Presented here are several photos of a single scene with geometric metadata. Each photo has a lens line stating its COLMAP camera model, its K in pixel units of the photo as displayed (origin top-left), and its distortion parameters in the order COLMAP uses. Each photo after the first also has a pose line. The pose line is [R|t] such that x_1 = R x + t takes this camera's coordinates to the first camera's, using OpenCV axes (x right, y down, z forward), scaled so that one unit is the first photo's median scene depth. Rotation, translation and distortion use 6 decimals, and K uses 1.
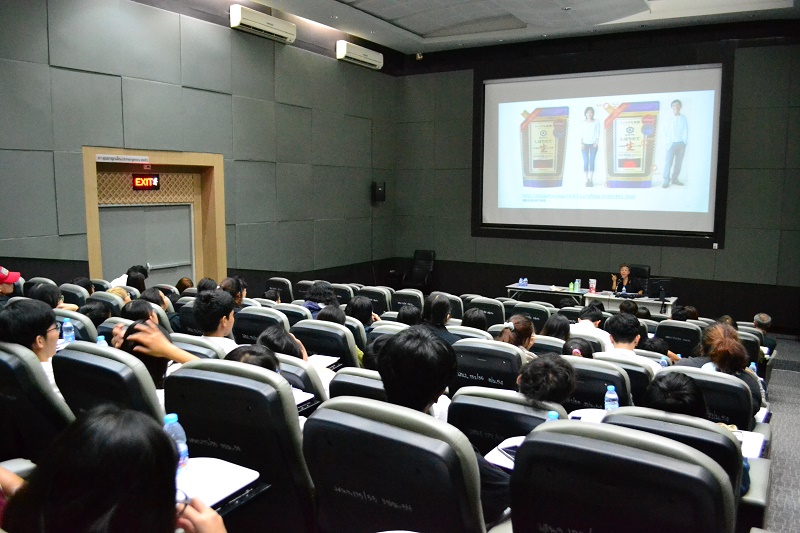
lens RADIAL K [[646.0, 0, 399.6], [0, 646.0, 273.3], [0, 0, 1]] dist [-0.066727, 0.008960]
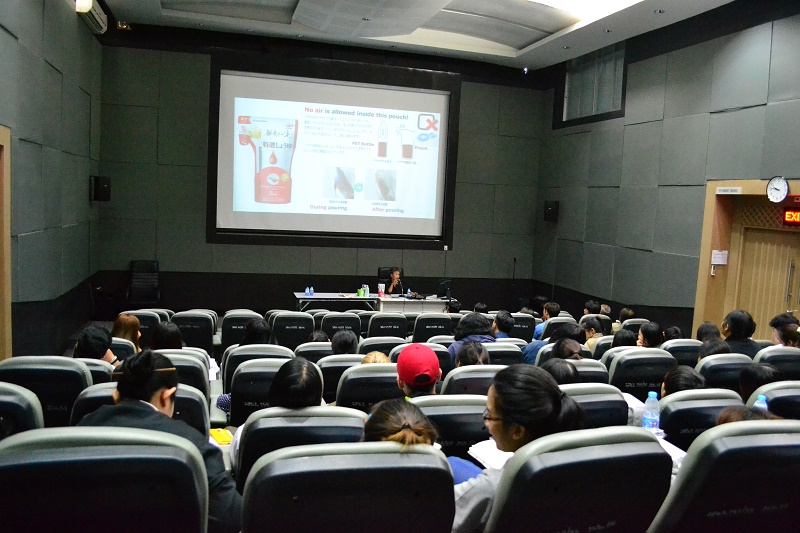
lens RADIAL K [[646.0, 0, 406.1], [0, 646.0, 265.2], [0, 0, 1]] dist [-0.066727, 0.008960]
pose [[0.692614, -0.044788, 0.719917, -0.399338], [0.047531, 0.998735, 0.016406, -0.033997], [-0.719741, 0.022855, 0.693866, 0.230338]]
